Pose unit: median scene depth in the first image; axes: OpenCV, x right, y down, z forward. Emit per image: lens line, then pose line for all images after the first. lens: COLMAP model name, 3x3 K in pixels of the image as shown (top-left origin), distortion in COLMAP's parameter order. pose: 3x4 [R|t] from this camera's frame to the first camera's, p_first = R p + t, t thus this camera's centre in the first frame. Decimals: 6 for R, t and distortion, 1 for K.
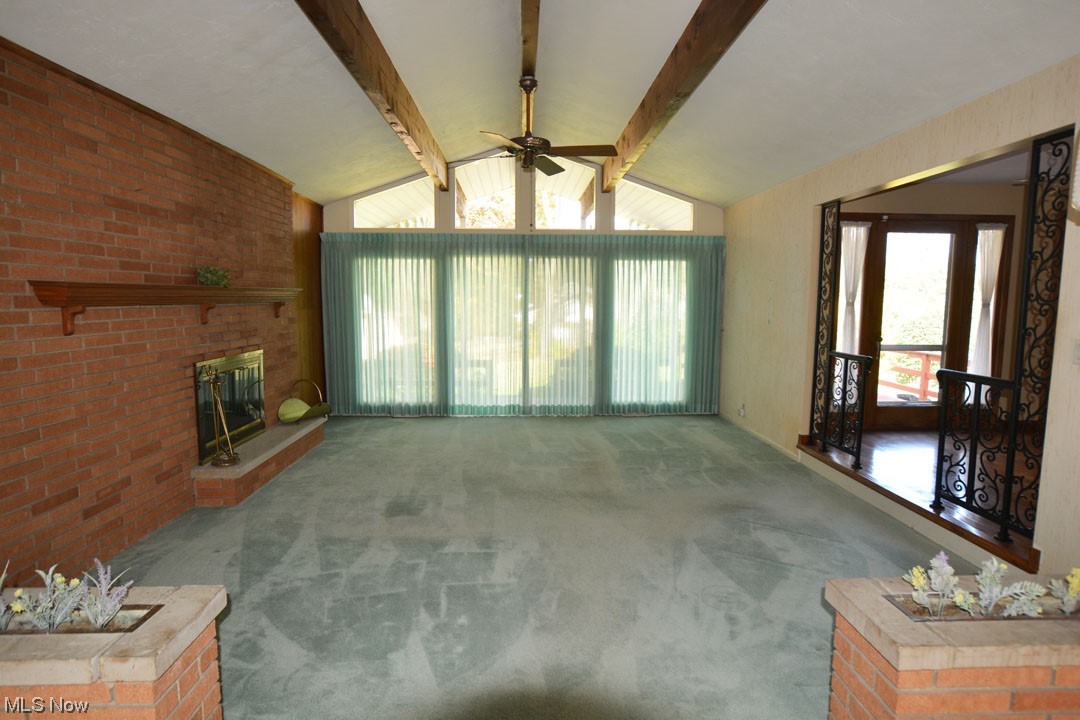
lens RADIAL K [[603.7, 0, 543.3], [0, 603.7, 365.2], [0, 0, 1]] dist [-0.059333, 0.033053]
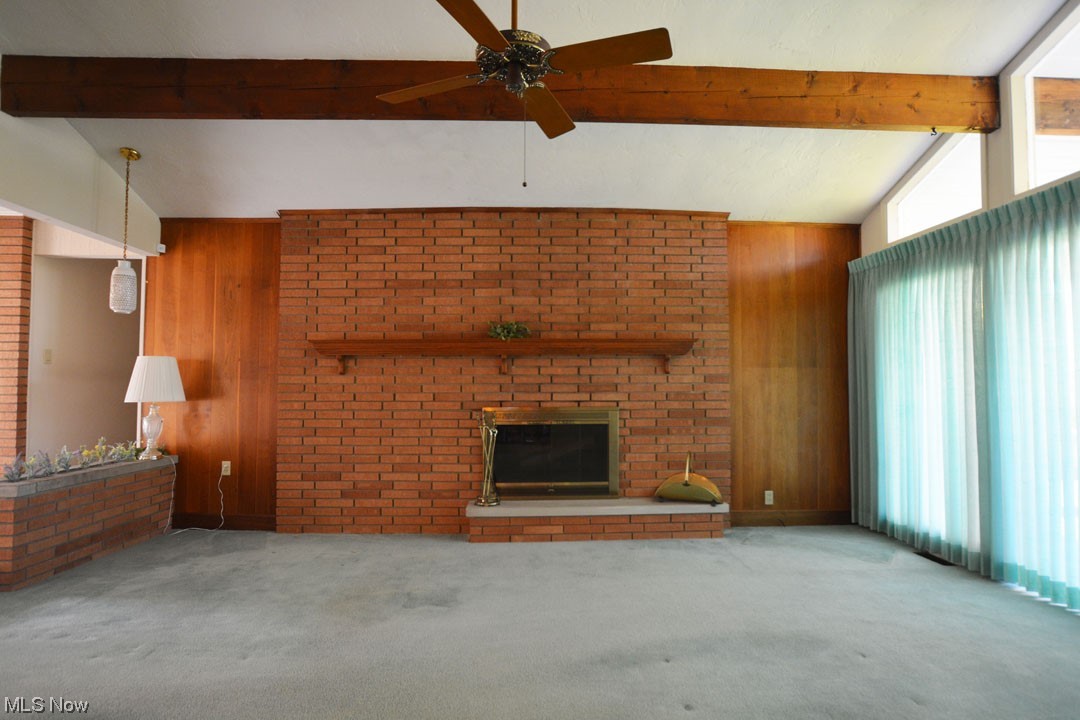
lens RADIAL K [[603.7, 0, 543.3], [0, 603.7, 365.2], [0, 0, 1]] dist [-0.059333, 0.033053]
pose [[-0.021310, -0.049628, -0.998540, 0.560183], [-0.109153, 0.992912, -0.047019, -0.041460], [0.993797, 0.107991, -0.026576, 1.122195]]
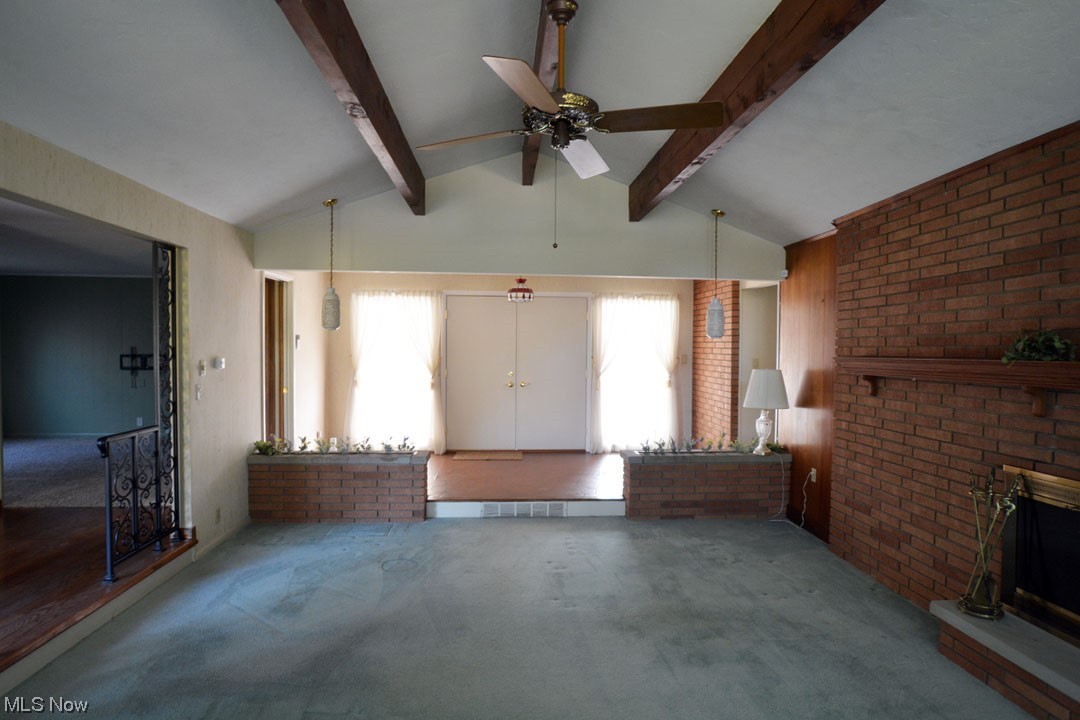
lens RADIAL K [[603.7, 0, 543.3], [0, 603.7, 365.2], [0, 0, 1]] dist [-0.059333, 0.033053]
pose [[-0.999654, -0.019756, -0.017357, -0.008164], [-0.021972, 0.990130, 0.138416, -0.211480], [0.014452, 0.138750, -0.990222, 1.675301]]
